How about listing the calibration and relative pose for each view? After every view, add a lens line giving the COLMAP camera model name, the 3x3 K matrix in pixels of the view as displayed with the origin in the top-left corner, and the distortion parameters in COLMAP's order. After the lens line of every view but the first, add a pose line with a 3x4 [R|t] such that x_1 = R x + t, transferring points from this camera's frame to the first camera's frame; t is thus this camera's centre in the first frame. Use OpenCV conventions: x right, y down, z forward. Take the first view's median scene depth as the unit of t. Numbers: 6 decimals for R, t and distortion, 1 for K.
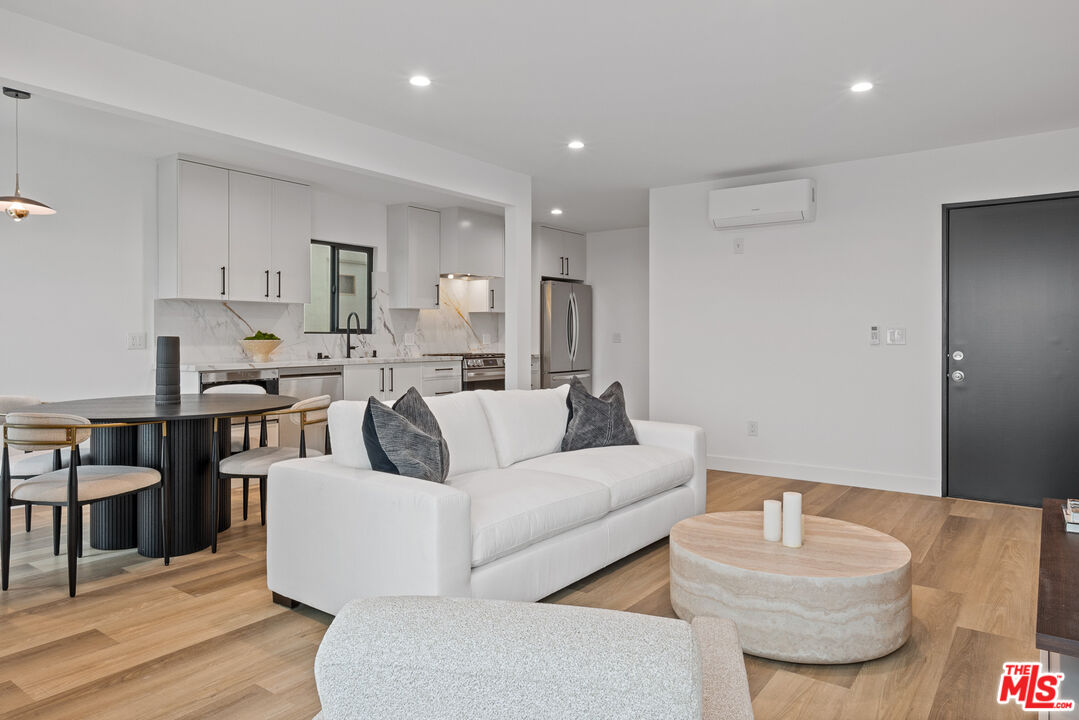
lens RADIAL K [[685.5, 0, 539.9], [0, 685.5, 342.4], [0, 0, 1]] dist [-0.001144, 0.002994]
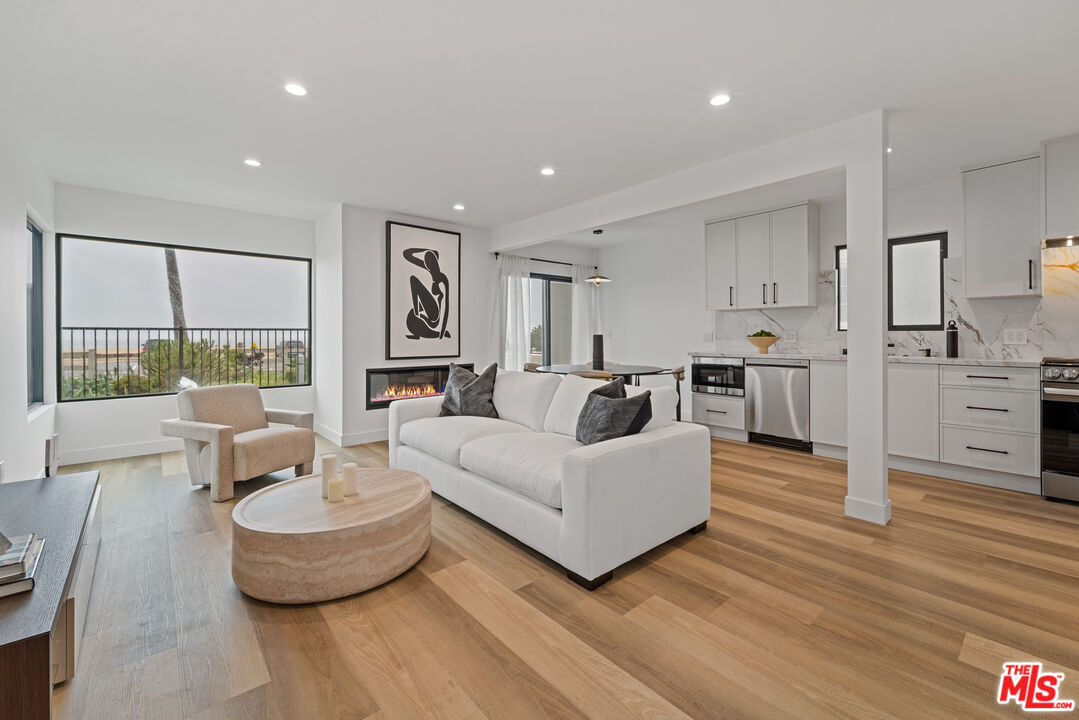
lens RADIAL K [[448.4, 0, 544.9], [0, 448.4, 334.1], [0, 0, 1]] dist [-0.000656, 0.000118]
pose [[-0.210814, 0.000376, -0.977526, 0.771918], [-0.001164, 0.999999, 0.000636, -0.013045], [0.977526, 0.001272, -0.210813, 1.123955]]
